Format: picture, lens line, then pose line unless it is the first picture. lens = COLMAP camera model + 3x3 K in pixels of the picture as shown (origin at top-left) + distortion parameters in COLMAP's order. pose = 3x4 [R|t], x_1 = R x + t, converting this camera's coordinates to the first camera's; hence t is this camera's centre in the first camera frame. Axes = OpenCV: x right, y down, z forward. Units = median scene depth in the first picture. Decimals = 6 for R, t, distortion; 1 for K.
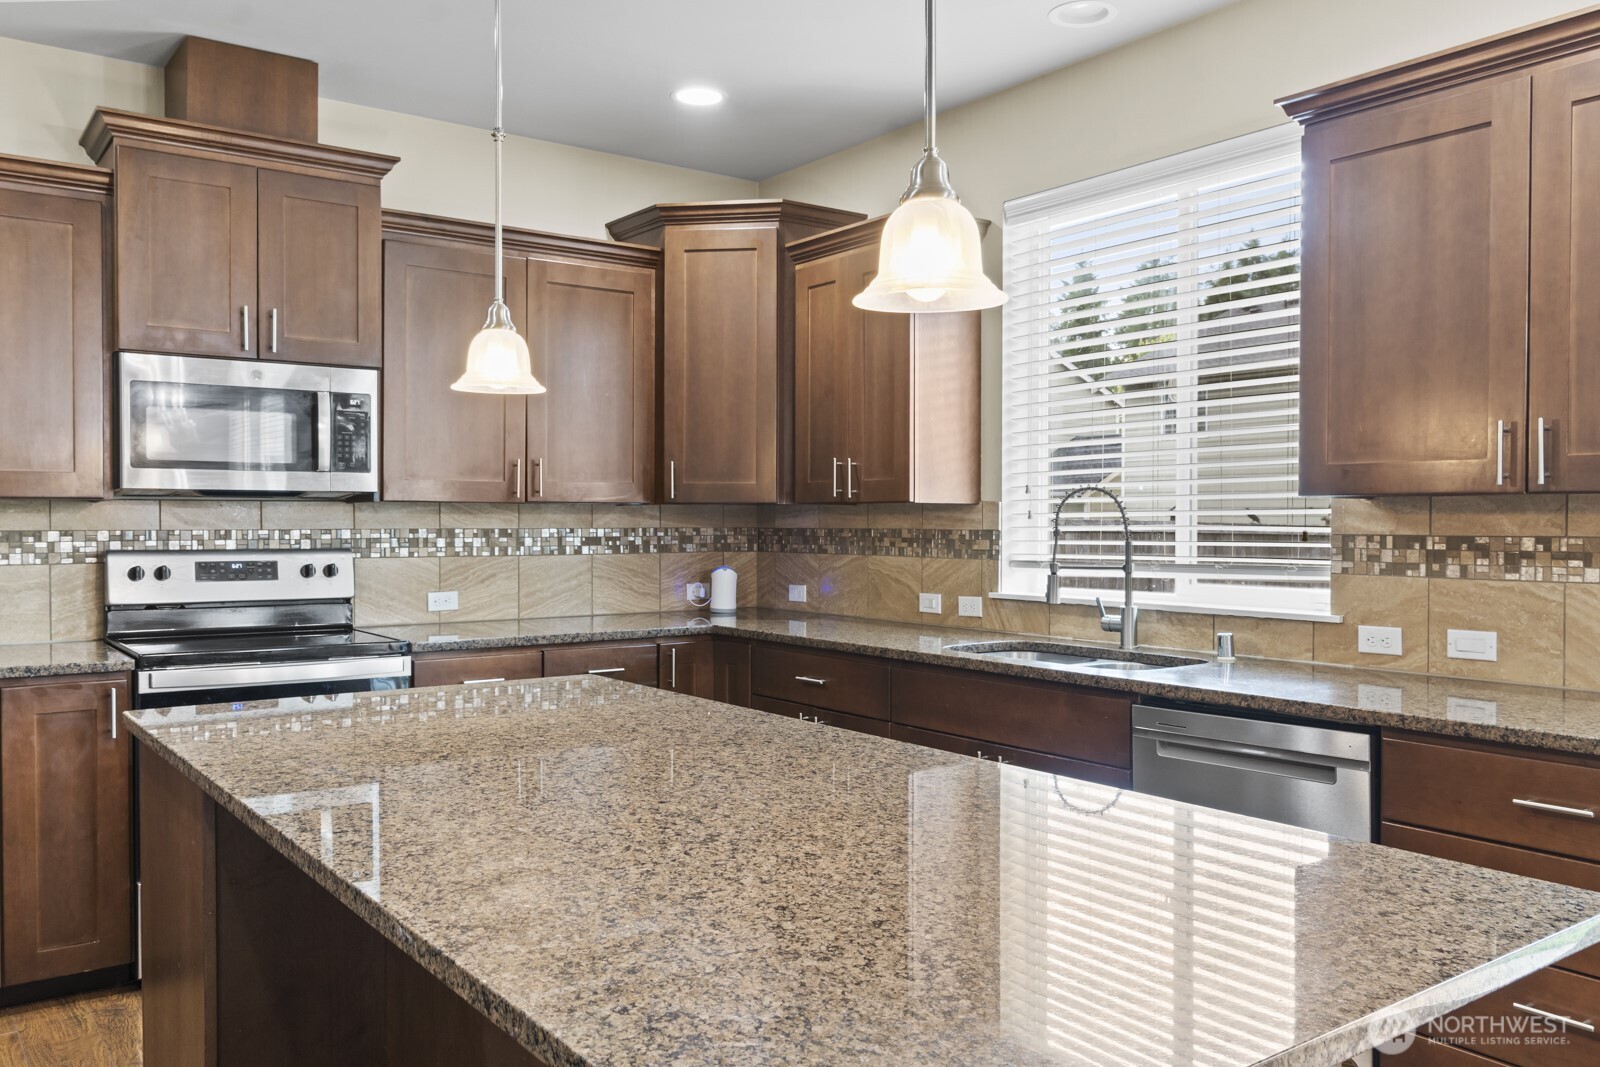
lens RADIAL K [[1264.0, 0, 800.0], [0, 1264.0, 533.5], [0, 0, 1]] dist [-0.002685, 0.000982]
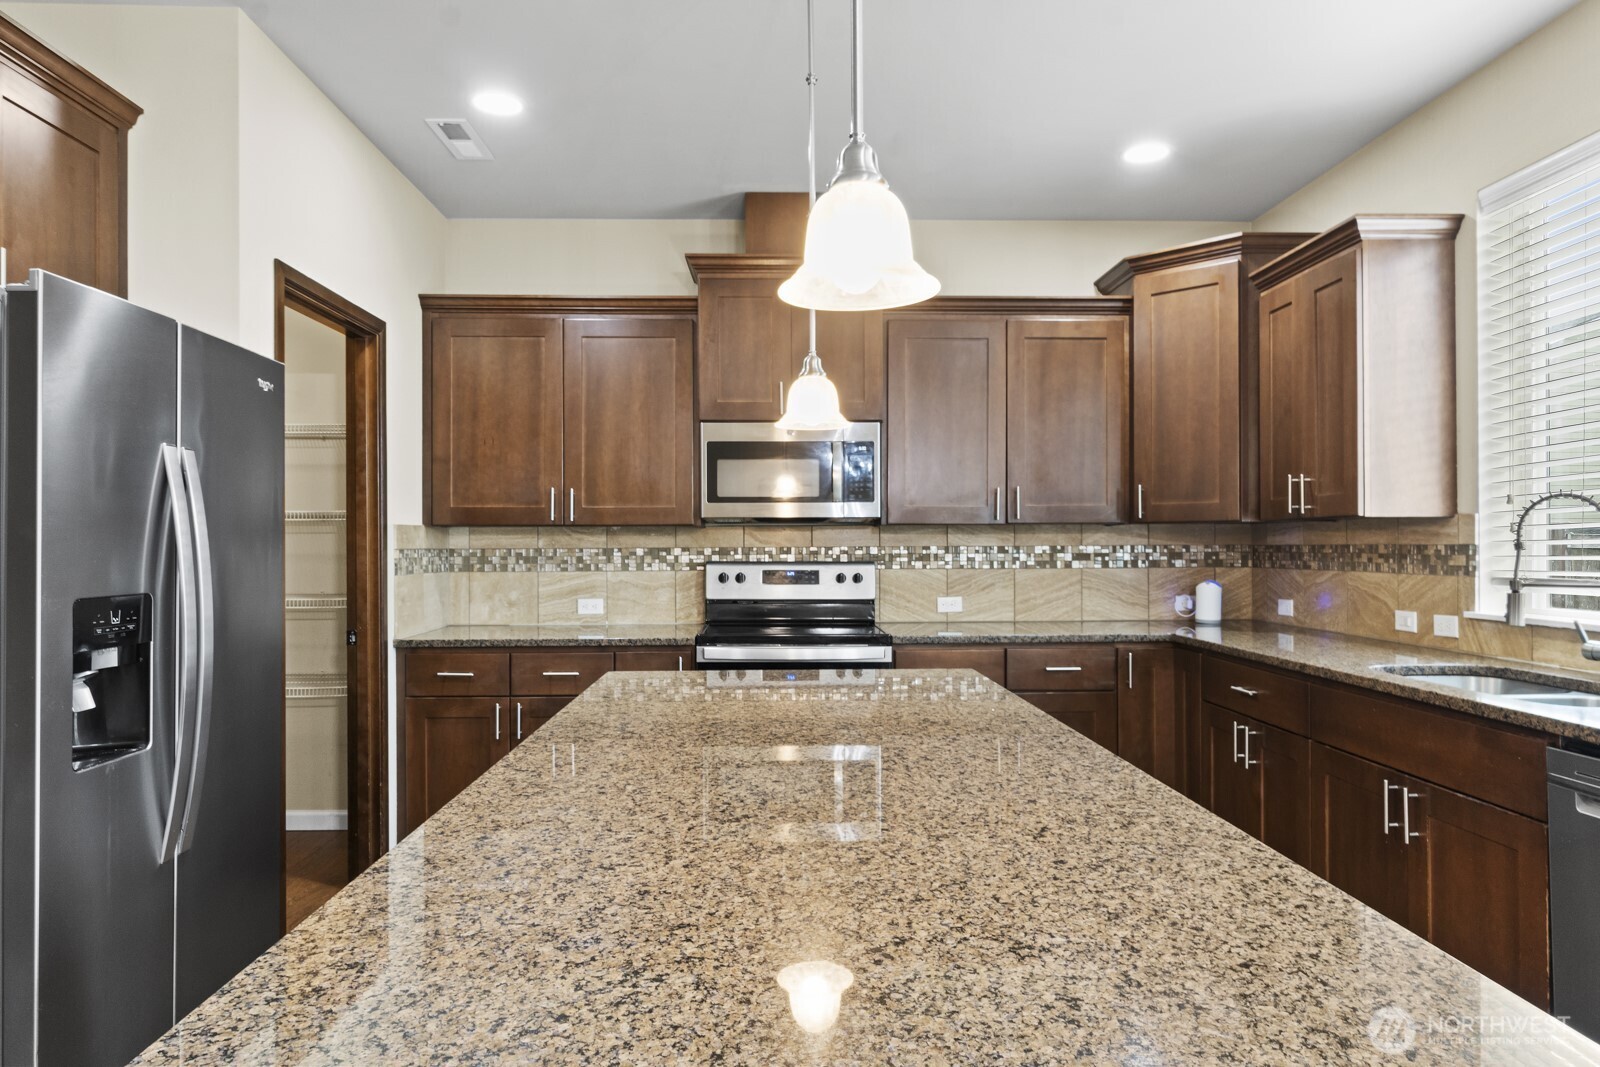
lens RADIAL K [[996.4, 0, 796.5], [0, 996.4, 540.7], [0, 0, 1]] dist [-0.002222, -0.000266]
pose [[0.820870, -0.007450, -0.571067, 0.160220], [-0.001068, 0.999893, -0.014580, 0.005506], [0.571114, 0.012578, 0.820774, 0.113796]]
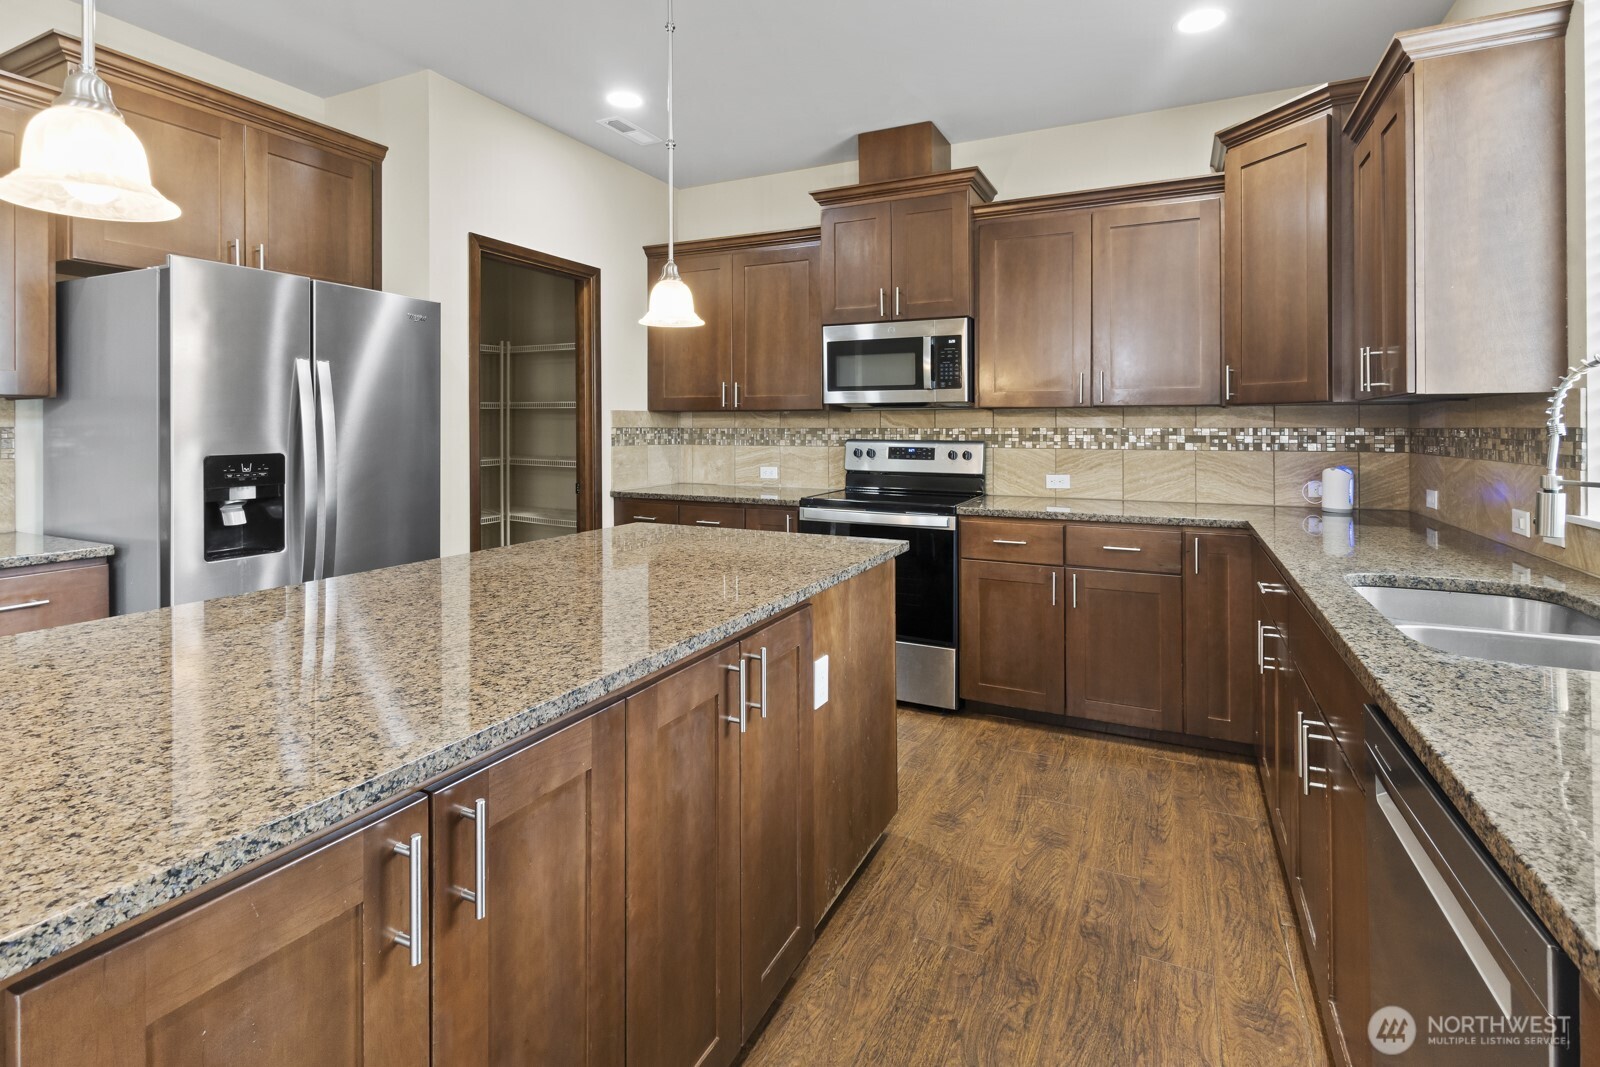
lens RADIAL K [[754.7, 0, 809.2], [0, 754.7, 424.9], [0, 0, 1]] dist [-0.000477, 0.000087]
pose [[0.467649, -0.004442, -0.883903, 0.319033], [-0.010271, 0.999893, -0.010458, 0.004401], [0.883854, 0.013969, 0.467553, 0.404679]]
